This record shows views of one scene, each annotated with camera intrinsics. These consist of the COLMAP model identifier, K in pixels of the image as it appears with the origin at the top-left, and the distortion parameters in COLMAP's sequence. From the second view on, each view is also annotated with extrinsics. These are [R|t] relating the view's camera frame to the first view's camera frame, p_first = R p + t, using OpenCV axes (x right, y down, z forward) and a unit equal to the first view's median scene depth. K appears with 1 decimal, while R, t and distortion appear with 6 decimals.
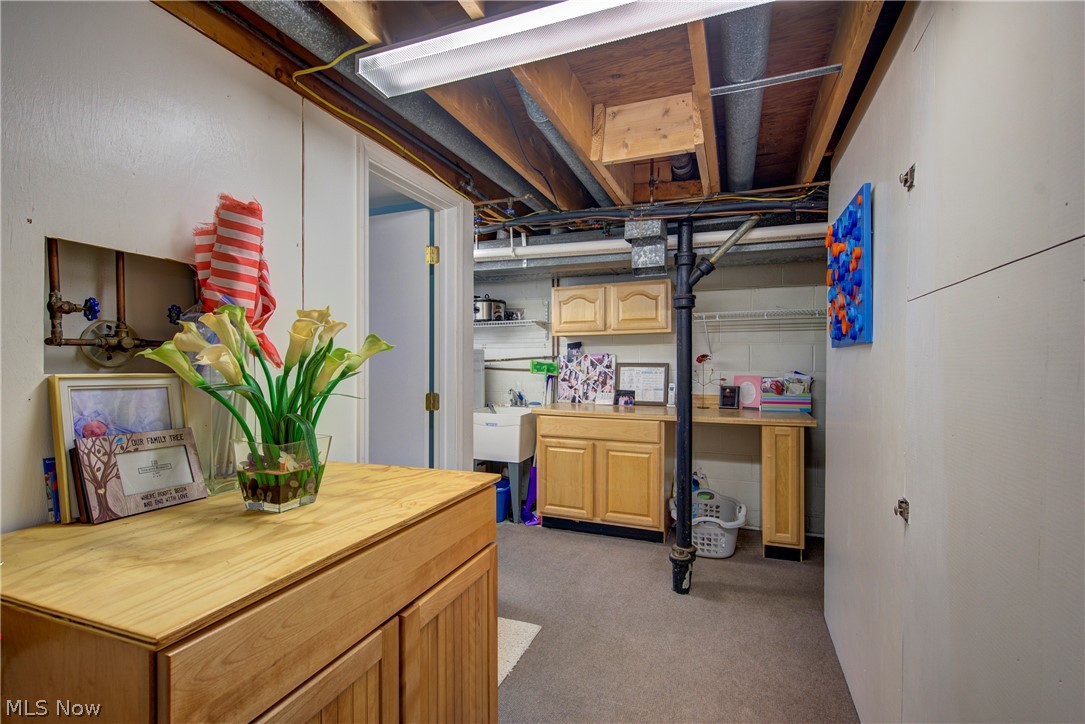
lens RADIAL K [[494.6, 0, 541.5], [0, 494.6, 366.6], [0, 0, 1]] dist [-0.001241, -0.000247]
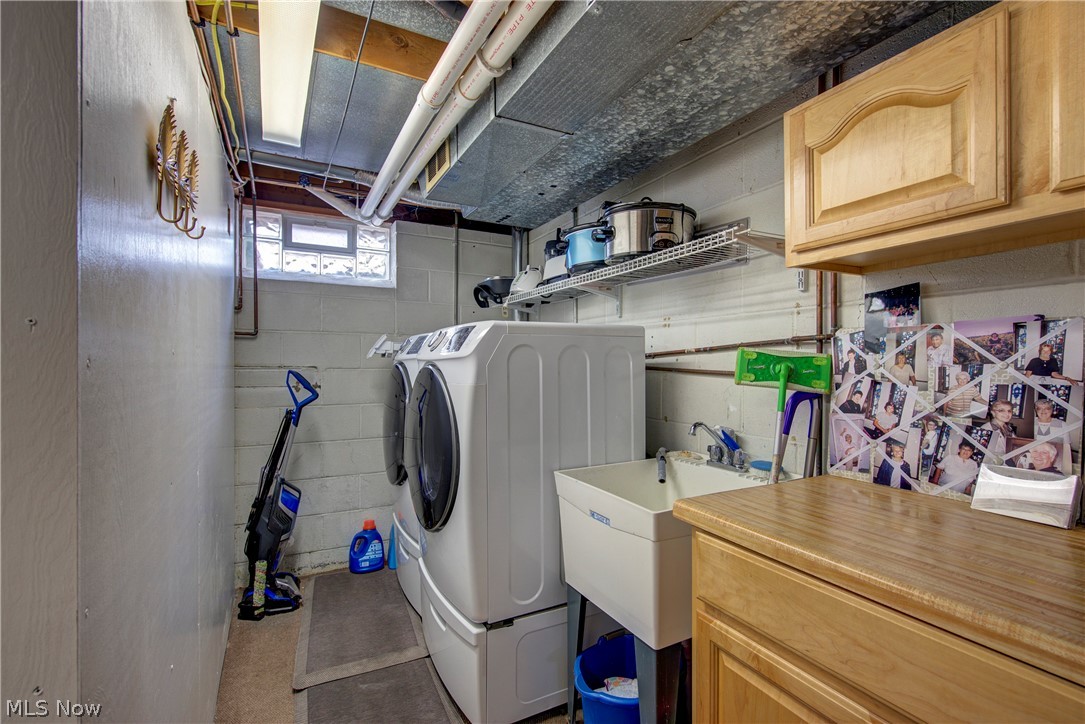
lens RADIAL K [[494.6, 0, 541.5], [0, 494.6, 366.6], [0, 0, 1]] dist [-0.001241, -0.000247]
pose [[0.759019, 0.004766, -0.651051, 0.102981], [-0.006606, 0.999978, -0.000382, 0.001582], [0.651035, 0.004591, 0.759034, 0.631547]]
